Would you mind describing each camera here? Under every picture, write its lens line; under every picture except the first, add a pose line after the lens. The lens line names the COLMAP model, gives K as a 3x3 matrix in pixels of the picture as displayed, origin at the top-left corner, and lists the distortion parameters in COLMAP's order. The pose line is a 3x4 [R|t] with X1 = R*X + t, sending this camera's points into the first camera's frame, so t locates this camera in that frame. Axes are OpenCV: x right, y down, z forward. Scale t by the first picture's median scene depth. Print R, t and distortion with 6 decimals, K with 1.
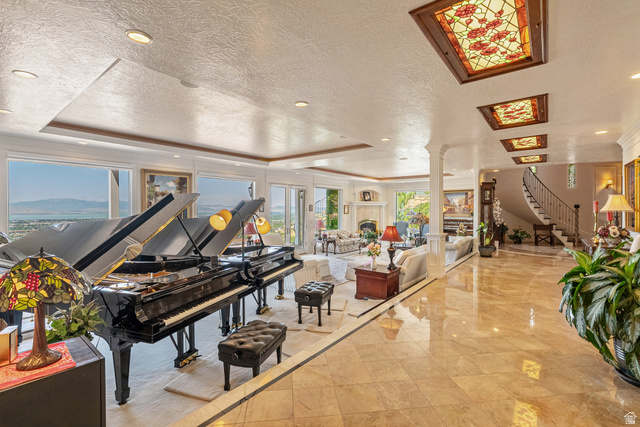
lens RADIAL K [[289.7, 0, 318.6], [0, 289.7, 213.0], [0, 0, 1]] dist [-0.000137, 0.000211]
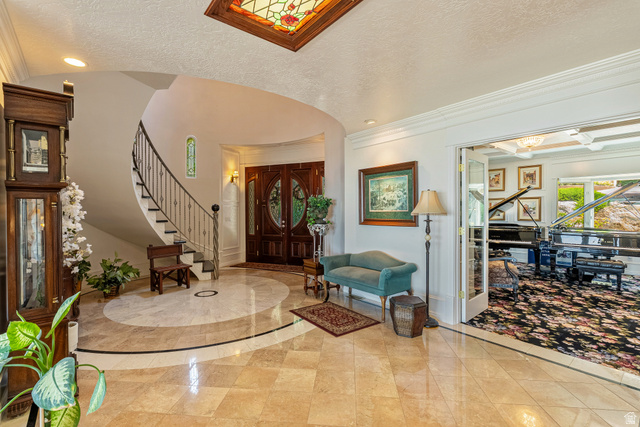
lens RADIAL K [[289.7, 0, 319.6], [0, 289.7, 212.2], [0, 0, 1]] dist [-0.000137, 0.000211]
pose [[0.205908, -0.003281, 0.978566, 0.370961], [0.018397, 0.999831, -0.000519, -0.009973], [-0.978398, 0.018110, 0.205933, 0.673096]]
